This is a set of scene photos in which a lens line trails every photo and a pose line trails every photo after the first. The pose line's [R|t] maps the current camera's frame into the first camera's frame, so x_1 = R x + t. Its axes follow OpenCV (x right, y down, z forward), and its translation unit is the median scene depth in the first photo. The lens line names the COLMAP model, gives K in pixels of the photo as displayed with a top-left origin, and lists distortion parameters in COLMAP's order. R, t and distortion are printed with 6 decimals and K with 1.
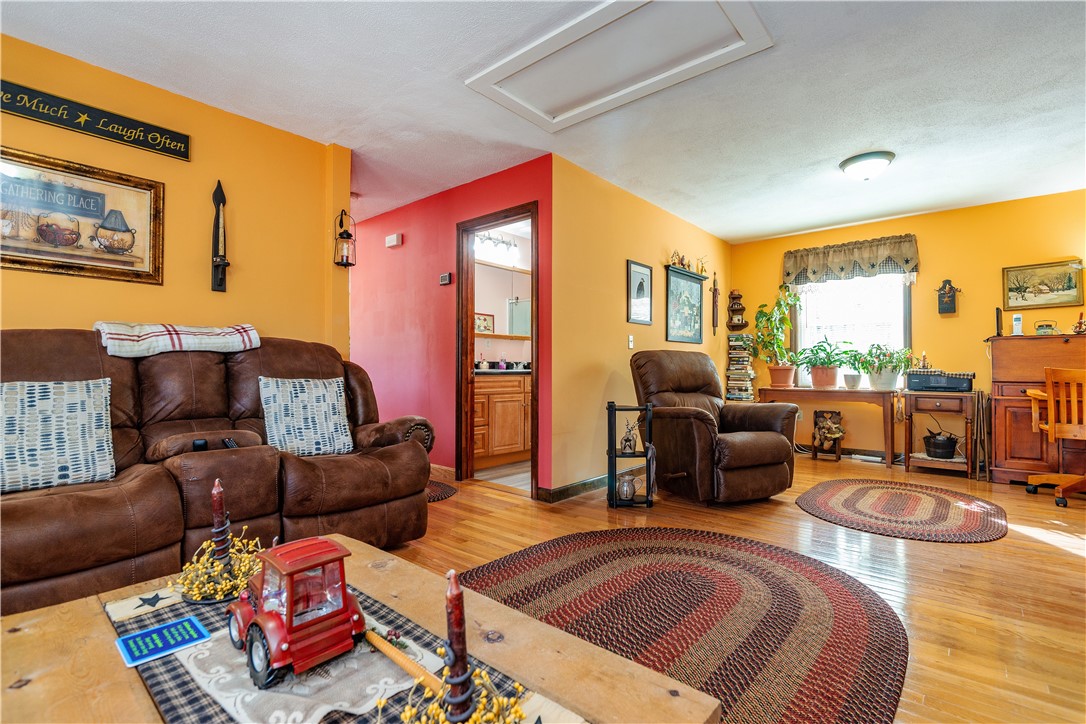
lens RADIAL K [[503.8, 0, 534.9], [0, 503.8, 364.3], [0, 0, 1]] dist [-0.005491, -0.001068]
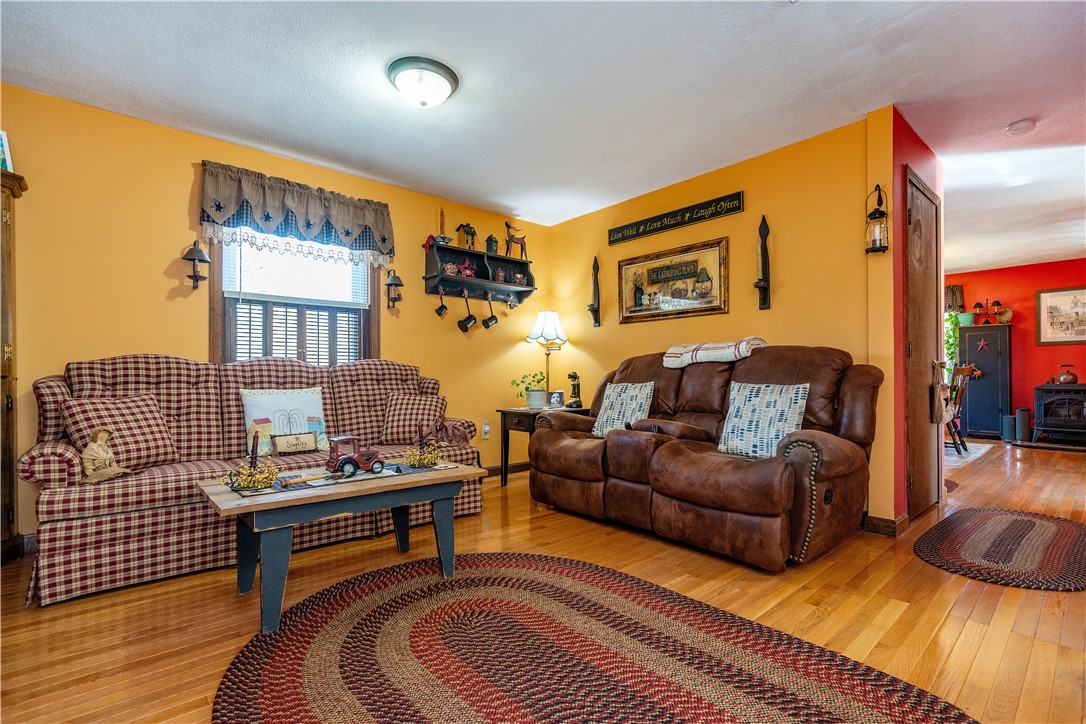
lens RADIAL K [[503.8, 0, 534.9], [0, 503.8, 364.3], [0, 0, 1]] dist [-0.005491, -0.001068]
pose [[-0.147282, -0.029056, -0.988668, 0.530208], [0.013014, 0.999425, -0.031311, 0.011406], [0.989009, -0.017478, -0.146819, 0.559940]]
